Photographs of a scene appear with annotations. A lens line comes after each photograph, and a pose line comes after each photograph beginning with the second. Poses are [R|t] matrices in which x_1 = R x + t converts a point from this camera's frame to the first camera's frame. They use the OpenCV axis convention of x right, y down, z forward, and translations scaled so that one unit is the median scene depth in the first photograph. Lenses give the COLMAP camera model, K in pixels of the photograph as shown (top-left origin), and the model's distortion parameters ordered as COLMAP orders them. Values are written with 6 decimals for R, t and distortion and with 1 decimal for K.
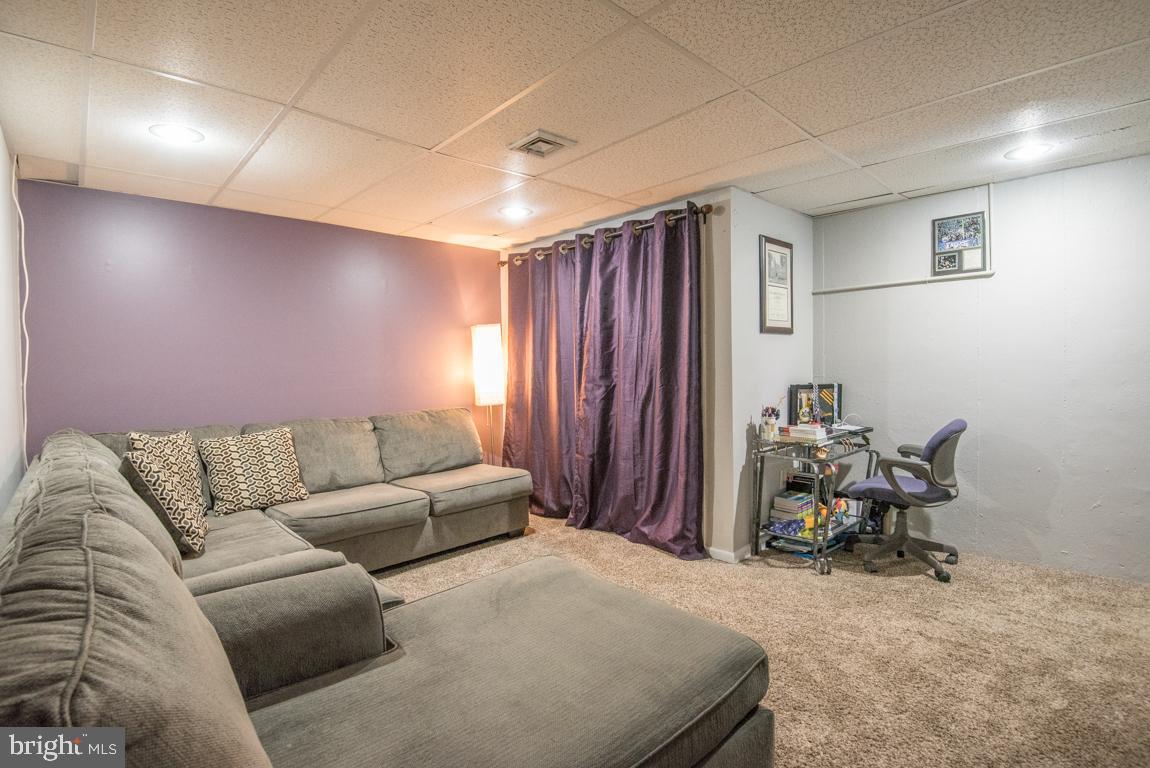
lens RADIAL K [[563.5, 0, 575.0], [0, 563.5, 384.0], [0, 0, 1]] dist [-0.009877, -0.022434]
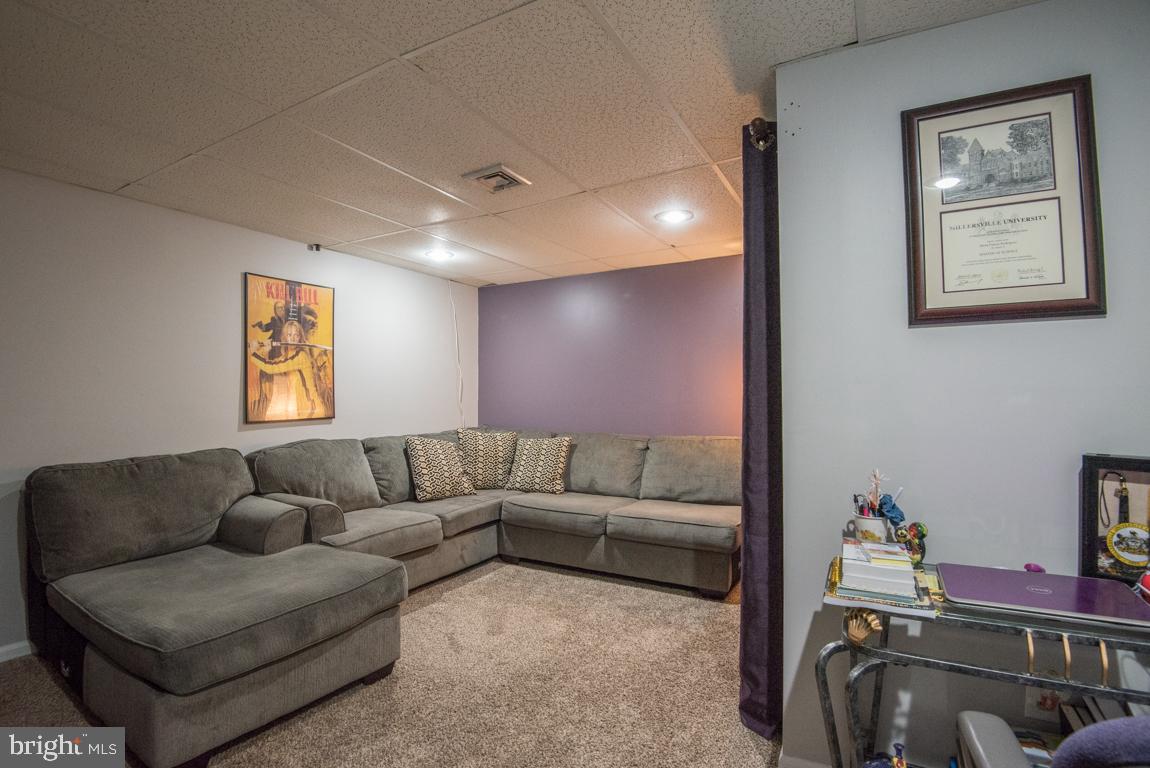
lens RADIAL K [[563.5, 0, 575.0], [0, 563.5, 384.0], [0, 0, 1]] dist [-0.009877, -0.022434]
pose [[0.253103, -0.000768, -0.967439, 0.712825], [-0.031770, 0.999454, -0.009105, -0.032698], [0.966918, 0.033040, 0.252940, 0.647423]]
